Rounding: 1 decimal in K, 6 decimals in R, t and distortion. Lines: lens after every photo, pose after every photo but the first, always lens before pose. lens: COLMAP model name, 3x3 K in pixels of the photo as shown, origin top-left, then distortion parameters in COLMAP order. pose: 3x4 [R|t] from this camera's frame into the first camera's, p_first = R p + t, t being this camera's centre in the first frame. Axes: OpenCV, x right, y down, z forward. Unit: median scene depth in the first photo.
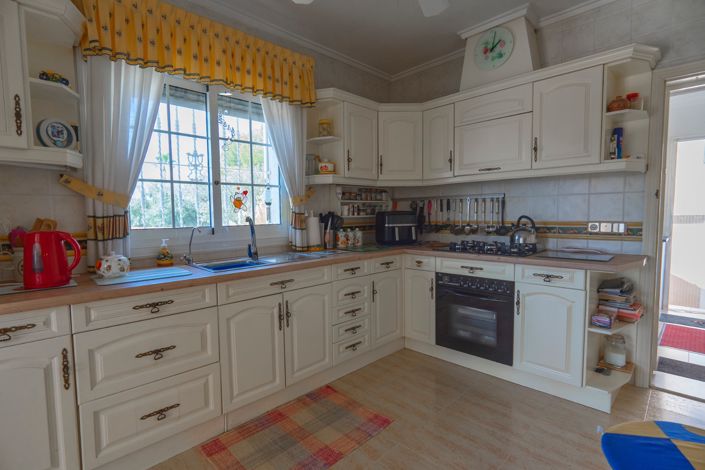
lens RADIAL K [[344.7, 0, 350.2], [0, 344.7, 234.4], [0, 0, 1]] dist [-0.019807, 0.003849]
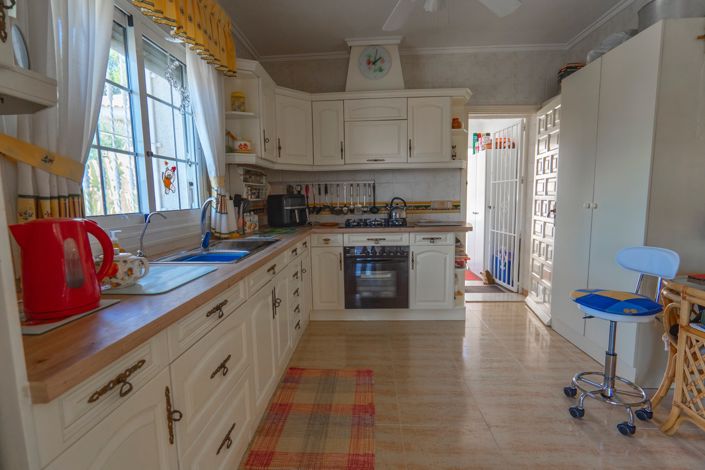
lens RADIAL K [[344.7, 0, 350.7], [0, 344.7, 235.3], [0, 0, 1]] dist [-0.019807, 0.003849]
pose [[0.737953, -0.075596, 0.670605, -0.531863], [0.049836, 0.997097, 0.057561, 0.005960], [-0.673009, -0.009057, 0.739578, 0.132907]]
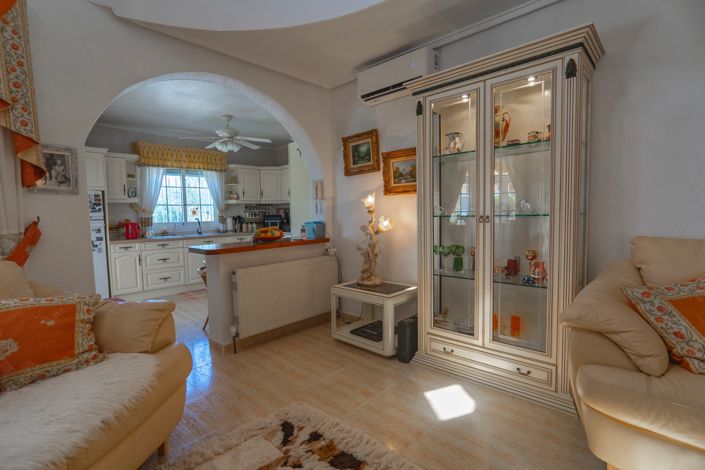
lens RADIAL K [[344.7, 0, 349.3], [0, 344.7, 235.5], [0, 0, 1]] dist [-0.019807, 0.003849]
pose [[0.999726, -0.006840, 0.022375, 0.702219], [0.006769, 0.999972, 0.003240, 0.070405], [-0.022396, -0.003087, 0.999744, -1.433414]]
